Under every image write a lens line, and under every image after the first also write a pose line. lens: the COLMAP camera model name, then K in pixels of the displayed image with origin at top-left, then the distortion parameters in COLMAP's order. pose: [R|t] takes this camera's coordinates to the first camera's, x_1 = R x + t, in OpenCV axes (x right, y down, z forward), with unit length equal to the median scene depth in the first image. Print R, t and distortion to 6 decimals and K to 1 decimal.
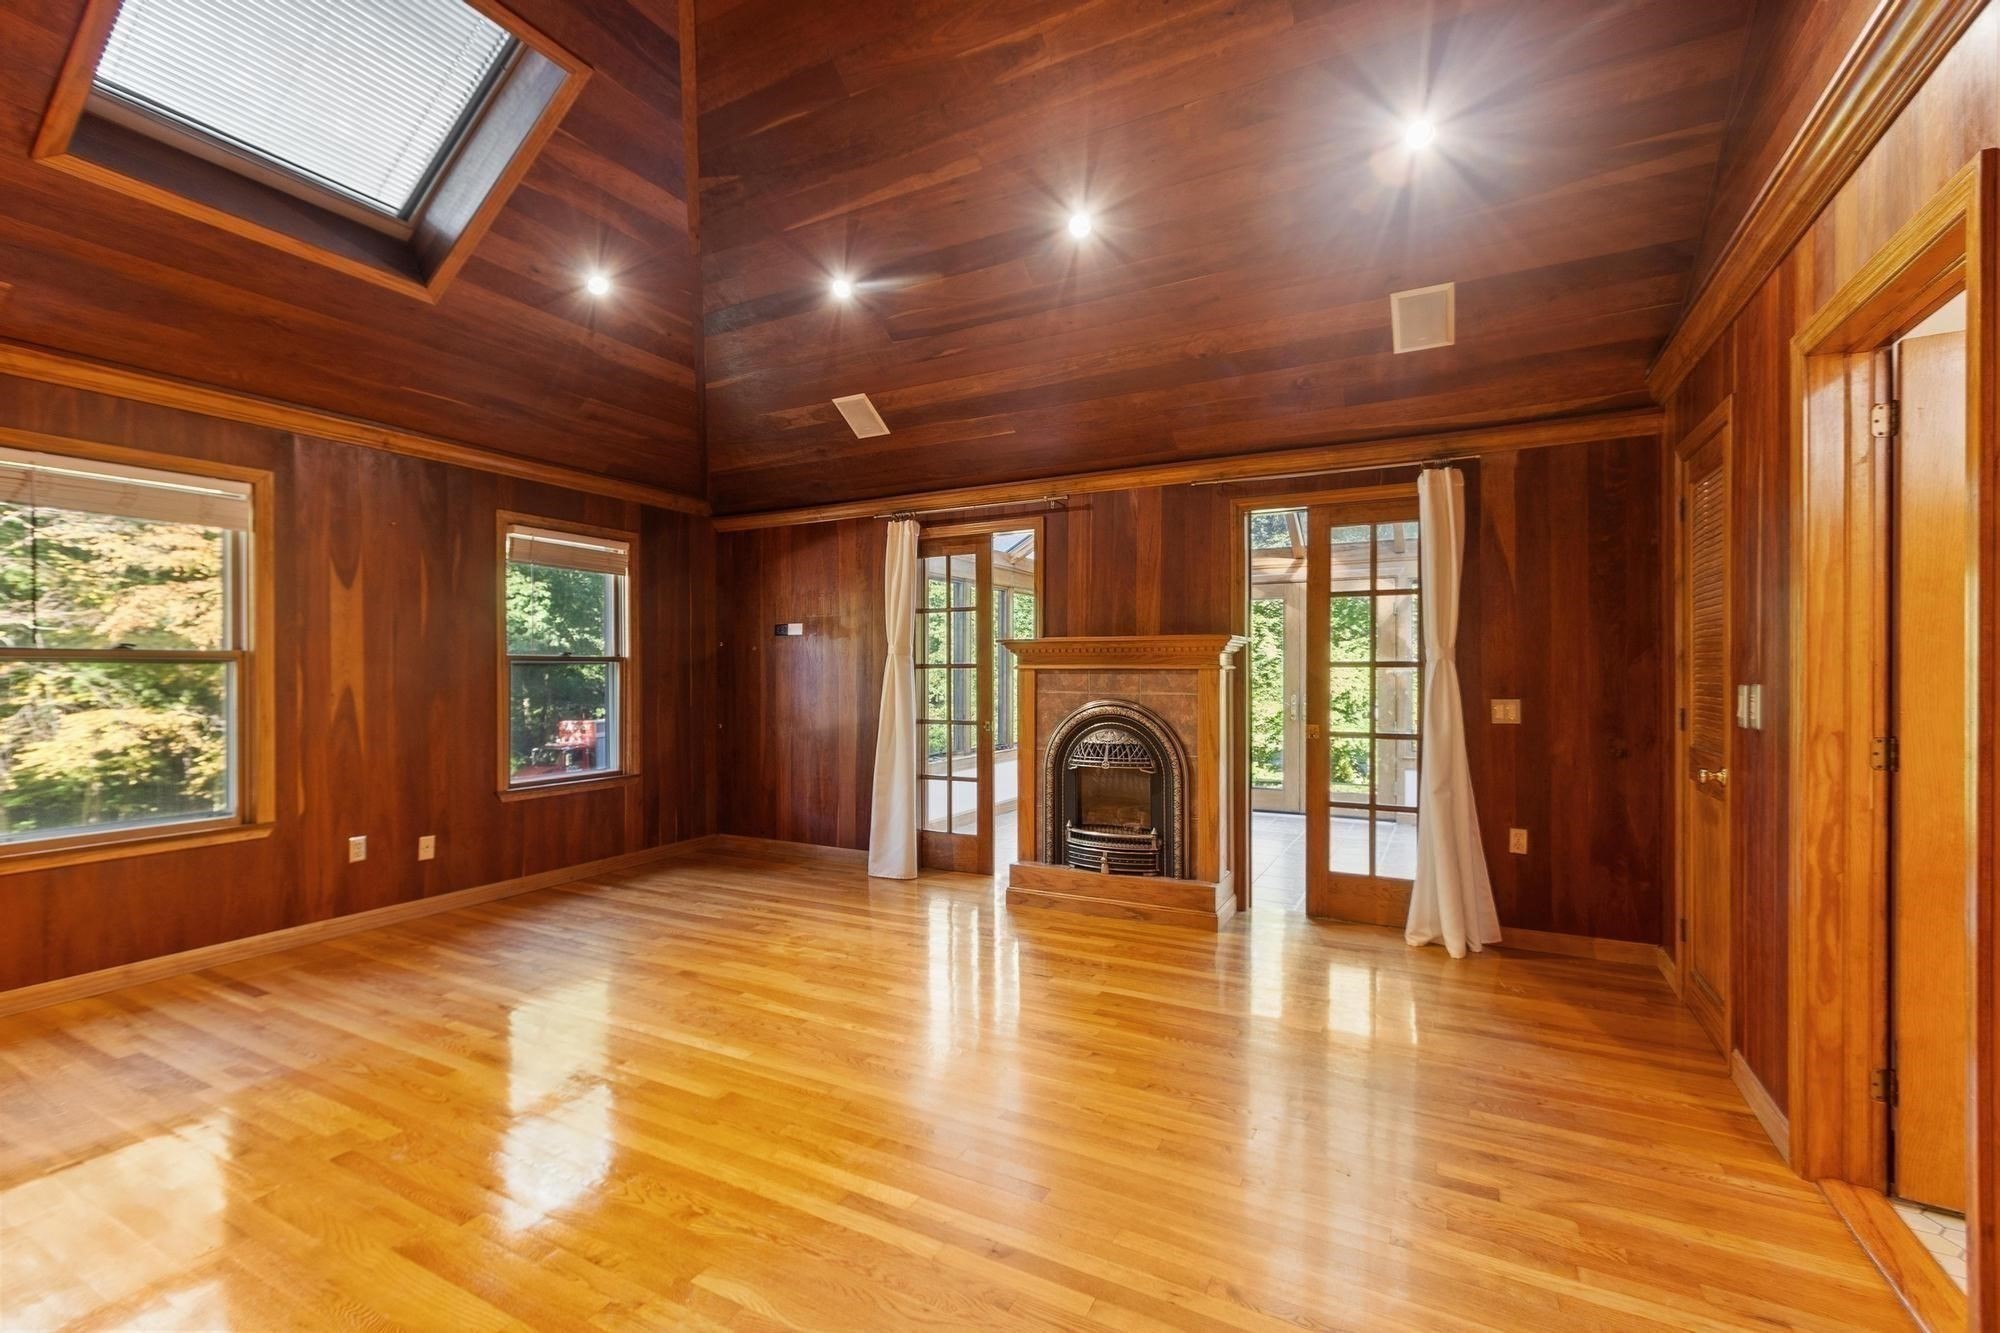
lens RADIAL K [[870.7, 0, 983.2], [0, 870.7, 670.1], [0, 0, 1]] dist [0.003734, -0.001280]
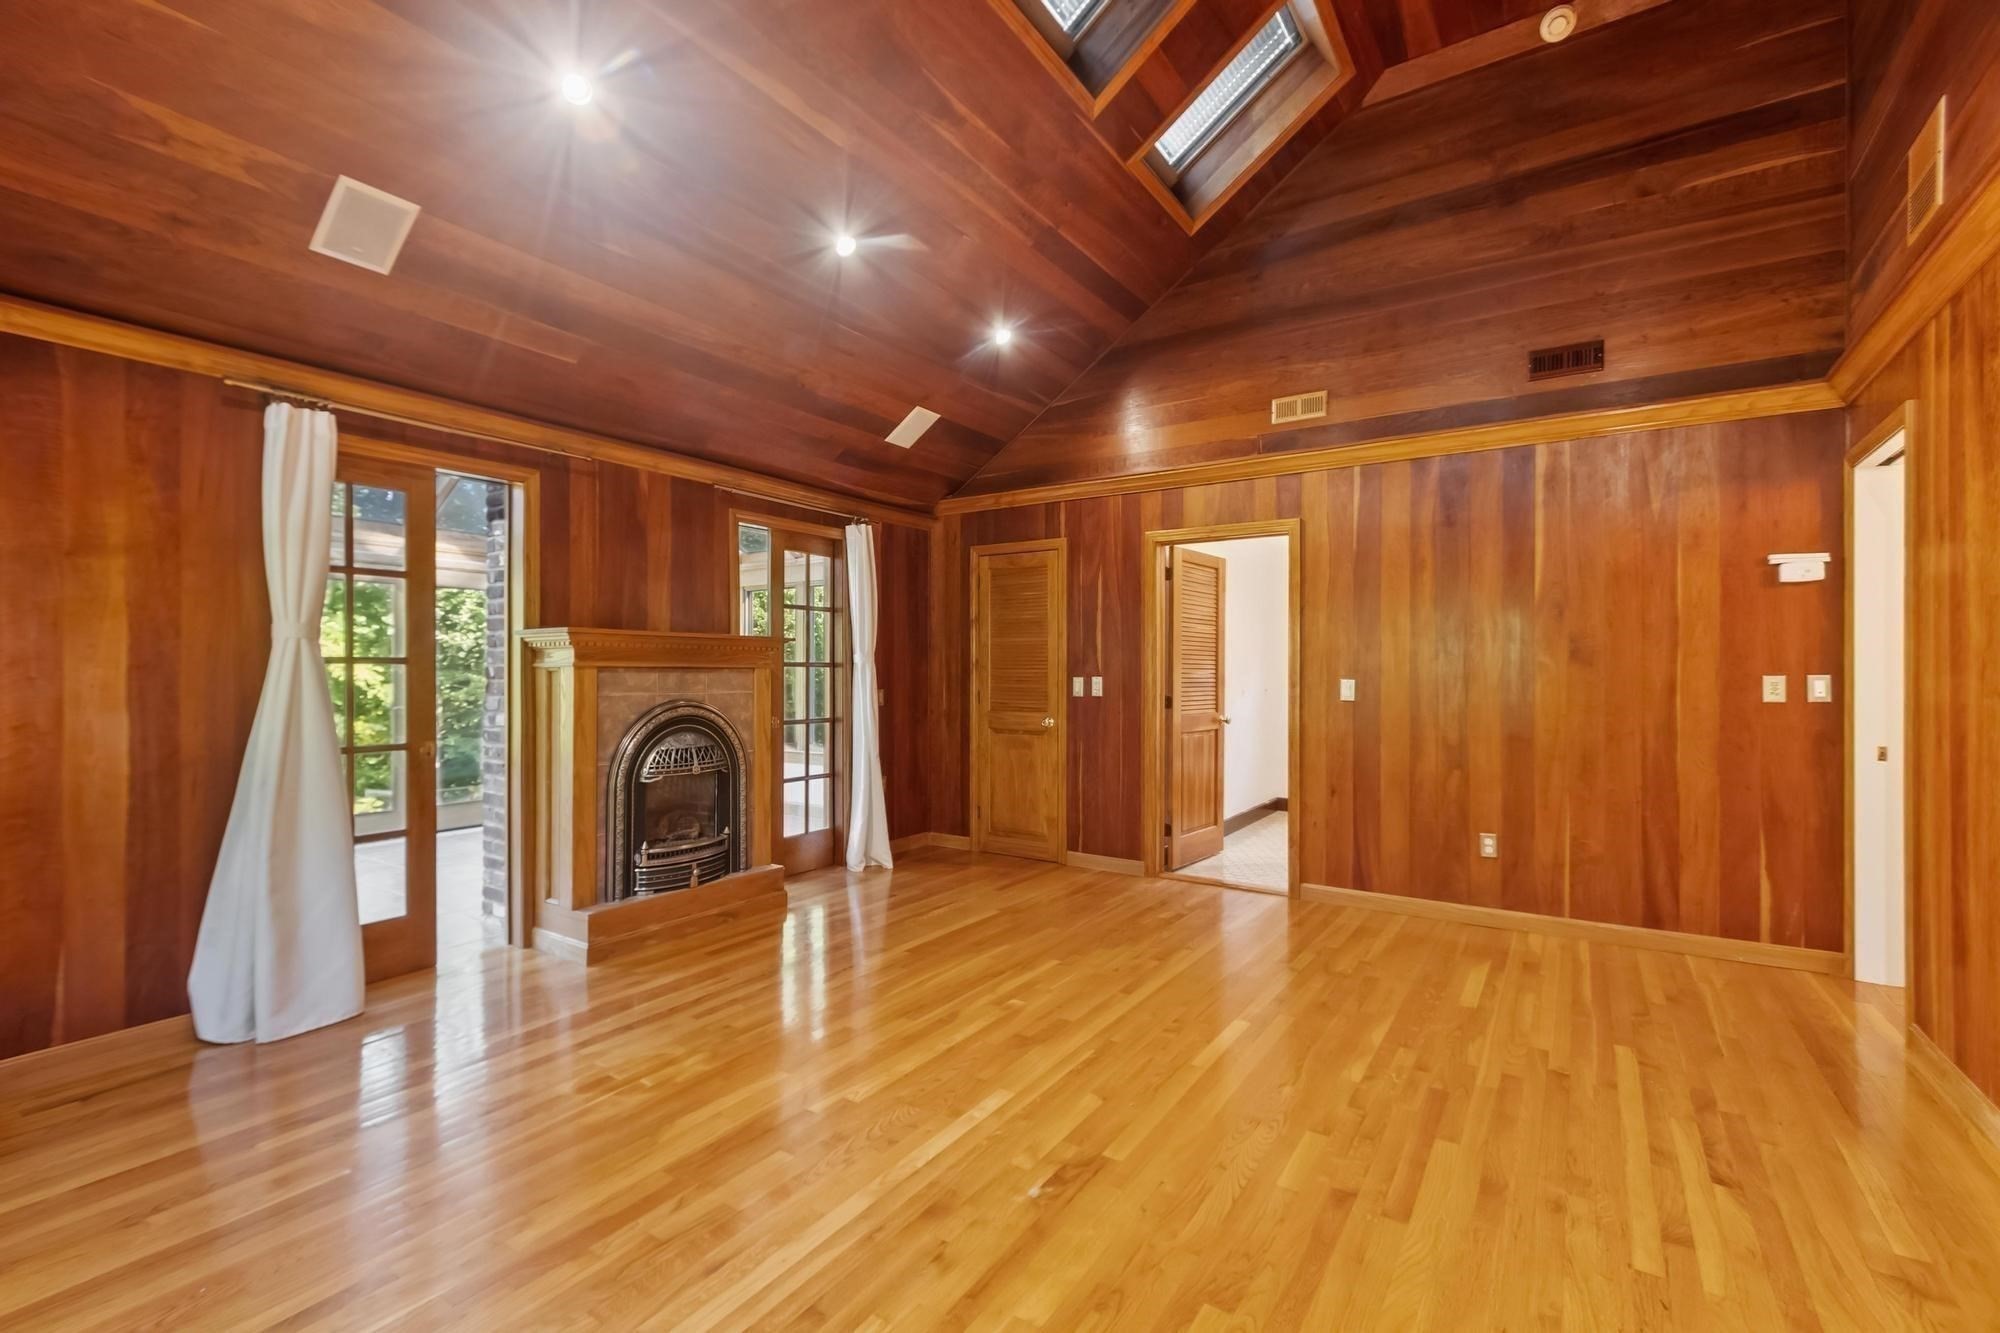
lens RADIAL K [[870.7, 0, 983.1], [0, 870.7, 670.0], [0, 0, 1]] dist [0.003734, -0.001280]
pose [[0.104477, 0.001877, 0.994526, -0.751753], [-0.002890, 0.999995, -0.001583, 0.002198], [-0.994523, -0.002709, 0.104482, 0.593429]]
